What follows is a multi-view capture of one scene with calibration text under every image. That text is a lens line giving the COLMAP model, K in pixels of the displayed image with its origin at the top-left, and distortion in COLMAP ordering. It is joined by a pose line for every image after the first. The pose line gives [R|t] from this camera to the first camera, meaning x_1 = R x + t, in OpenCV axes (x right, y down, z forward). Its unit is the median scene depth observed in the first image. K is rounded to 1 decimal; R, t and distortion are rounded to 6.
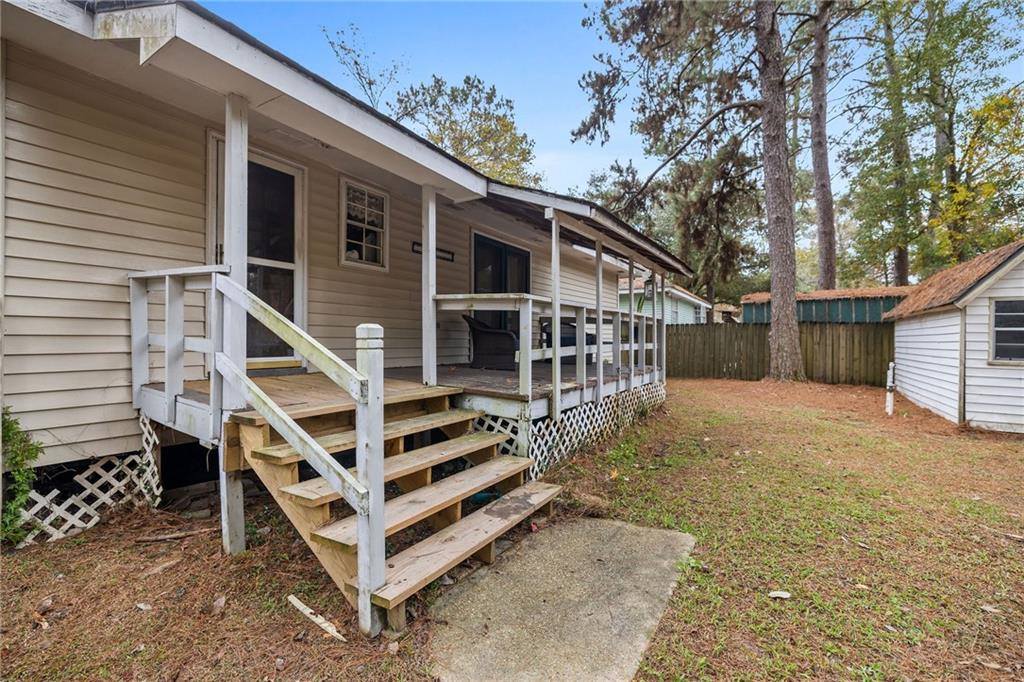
lens RADIAL K [[438.2, 0, 512.6], [0, 438.2, 337.8], [0, 0, 1]] dist [-0.001018, 0.000074]
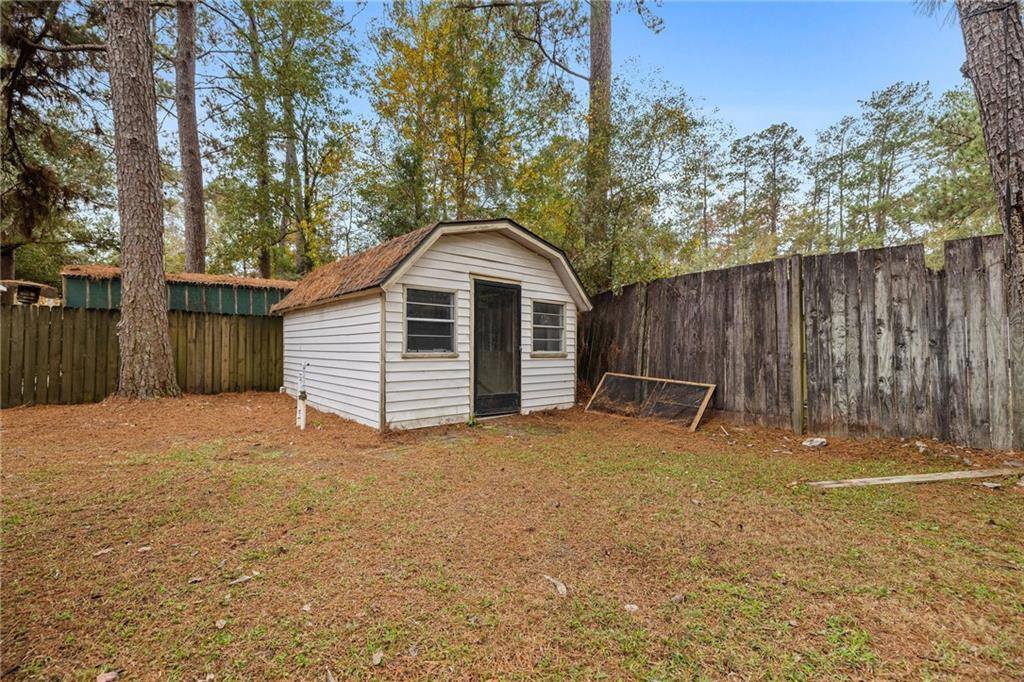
lens RADIAL K [[438.2, 0, 512.6], [0, 438.2, 337.8], [0, 0, 1]] dist [-0.001018, 0.000074]
pose [[0.293513, 0.006681, 0.955932, 0.162523], [0.002145, 0.999968, -0.007647, 0.015427], [-0.955953, 0.004295, 0.293490, 0.292224]]
